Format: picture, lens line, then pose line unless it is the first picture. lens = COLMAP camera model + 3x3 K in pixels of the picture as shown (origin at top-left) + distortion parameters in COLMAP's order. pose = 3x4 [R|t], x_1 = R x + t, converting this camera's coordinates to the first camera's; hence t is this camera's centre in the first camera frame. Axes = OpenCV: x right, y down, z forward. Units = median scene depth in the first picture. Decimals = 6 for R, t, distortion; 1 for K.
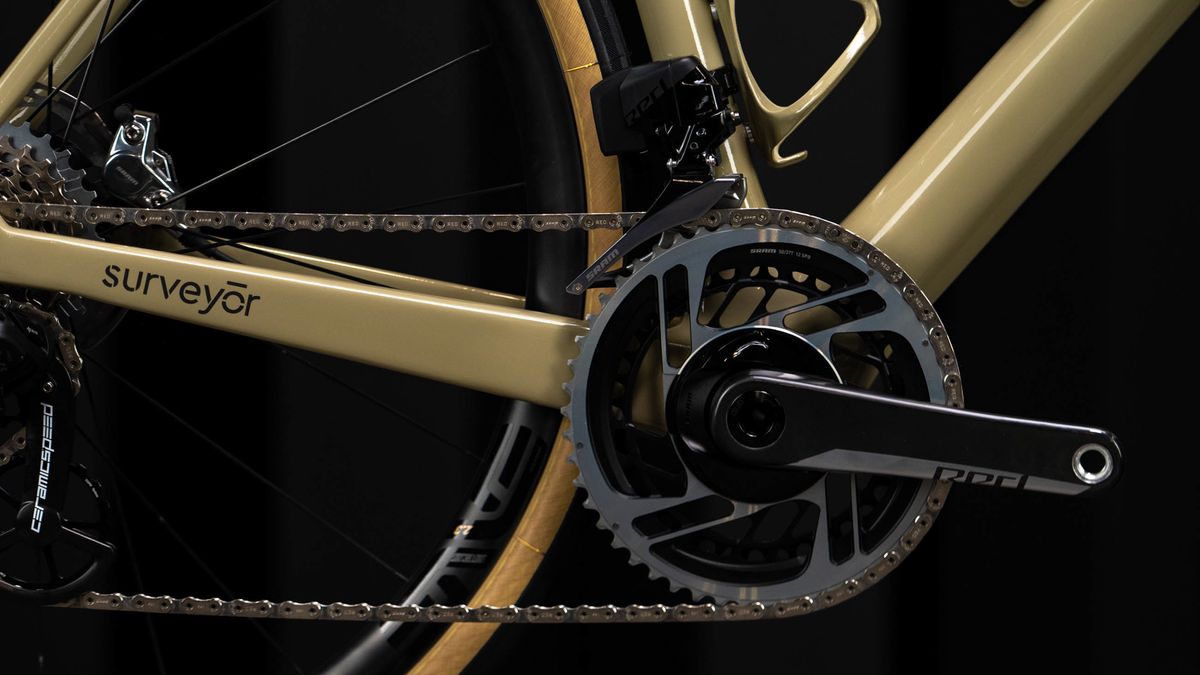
lens RADIAL K [[7287.1, 0, 600.0], [0, 7287.1, 337.5], [0, 0, 1]] dist [0.616758, 15.289202]
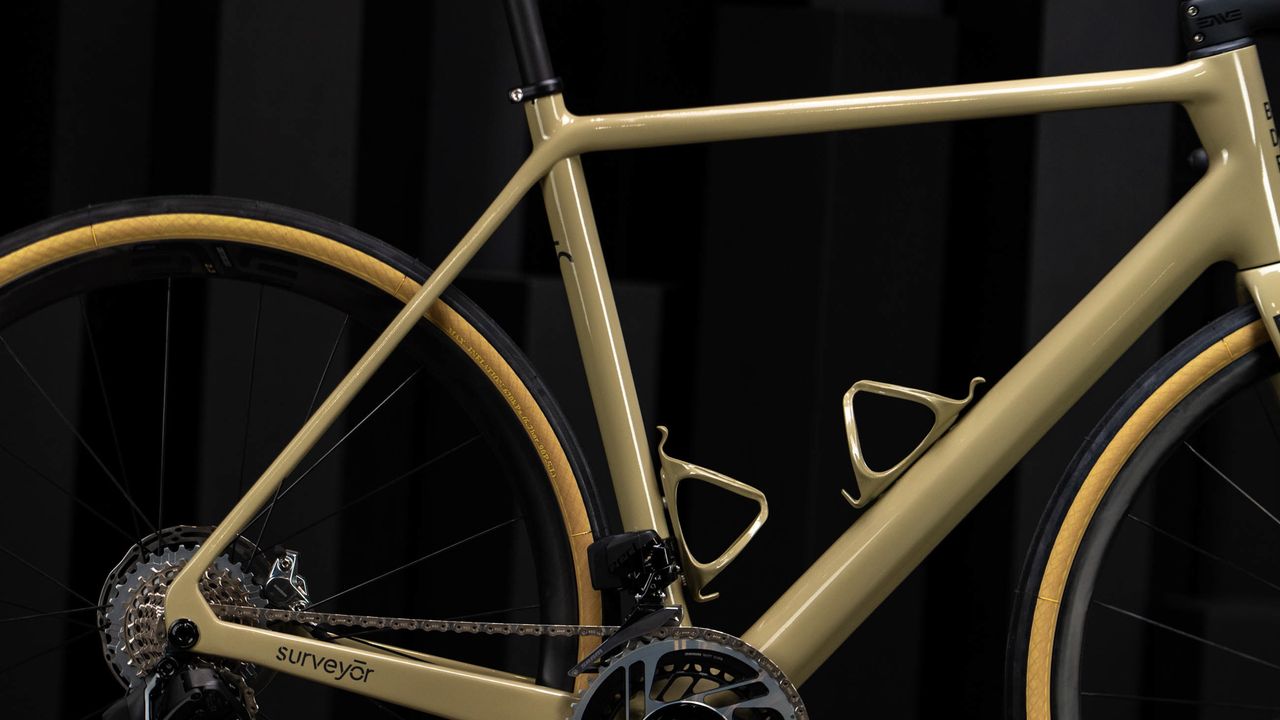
lens RADIAL K [[7772.9, 0, 640.0], [0, 7772.9, 360.0], [0, 0, 1]] dist [0.616758, 15.289202]
pose [[0.994088, 0.045242, 0.098707, -0.158709], [-0.039262, 0.997322, -0.061708, 0.029133], [-0.101235, 0.057467, 0.993201, -0.682385]]
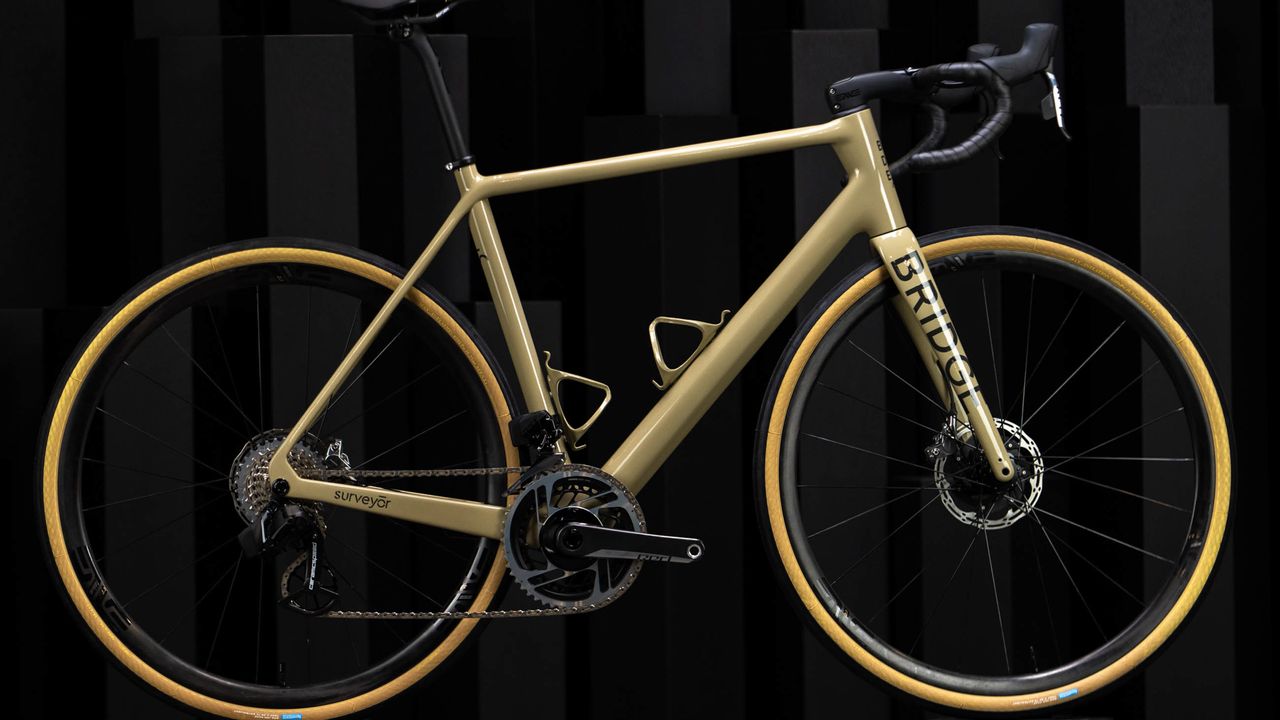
lens RADIAL K [[8491.1, 0, 812.0], [0, 8491.1, 358.9], [0, 0, 1]] dist [0.153214, 13.927951]
pose [[0.993032, -0.025119, 0.115138, -0.256448], [0.034353, 0.996288, -0.078929, 0.199323], [-0.112728, 0.082335, 0.990209, -2.195308]]
